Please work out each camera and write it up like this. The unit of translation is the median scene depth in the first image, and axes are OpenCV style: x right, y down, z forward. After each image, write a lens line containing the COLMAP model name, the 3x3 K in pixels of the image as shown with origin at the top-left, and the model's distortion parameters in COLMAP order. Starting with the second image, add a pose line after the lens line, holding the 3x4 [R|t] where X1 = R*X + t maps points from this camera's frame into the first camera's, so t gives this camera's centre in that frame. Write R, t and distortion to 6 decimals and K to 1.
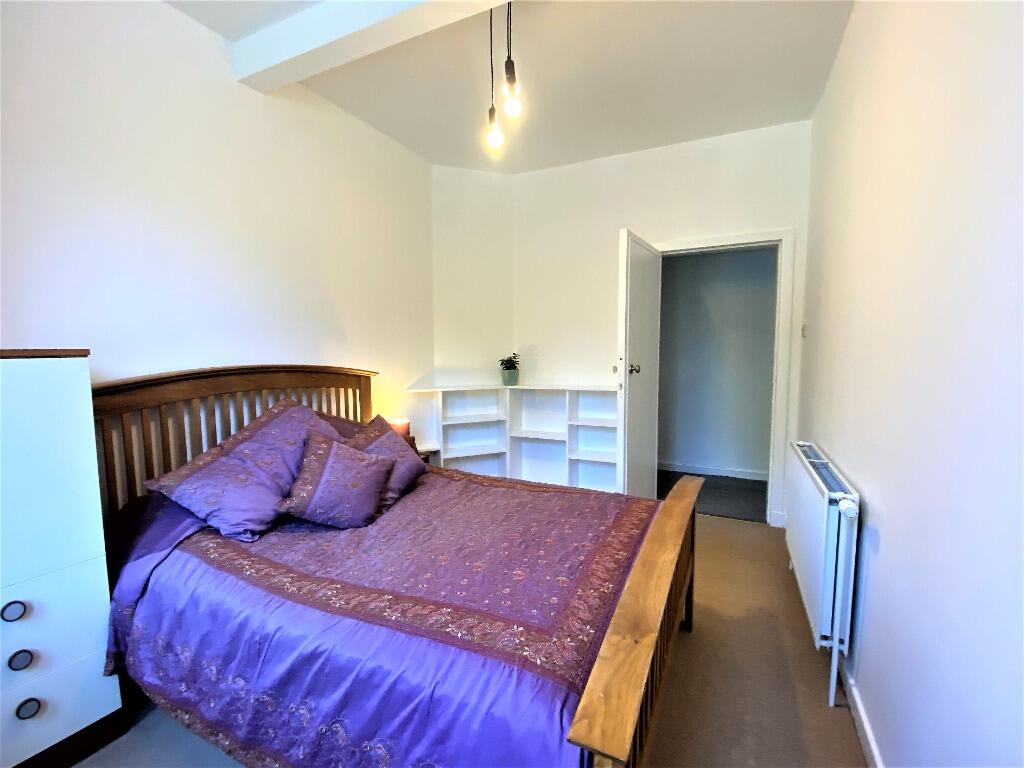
lens RADIAL K [[404.6, 0, 512.0], [0, 404.6, 384.0], [0, 0, 1]] dist [-0.009171, -0.000520]
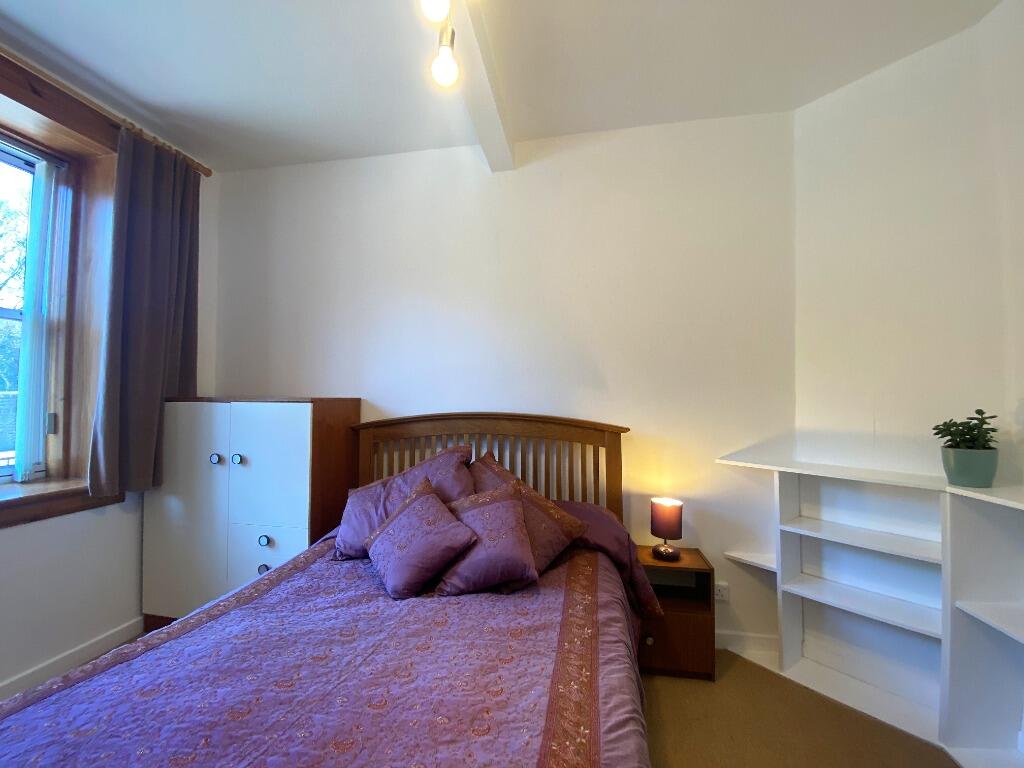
lens RADIAL K [[404.6, 0, 512.0], [0, 404.6, 384.0], [0, 0, 1]] dist [-0.009171, -0.000520]
pose [[0.310537, -0.029160, -0.950114, 0.268966], [-0.089300, 0.994214, -0.059701, -0.038788], [0.946357, 0.103385, 0.306136, 0.447741]]
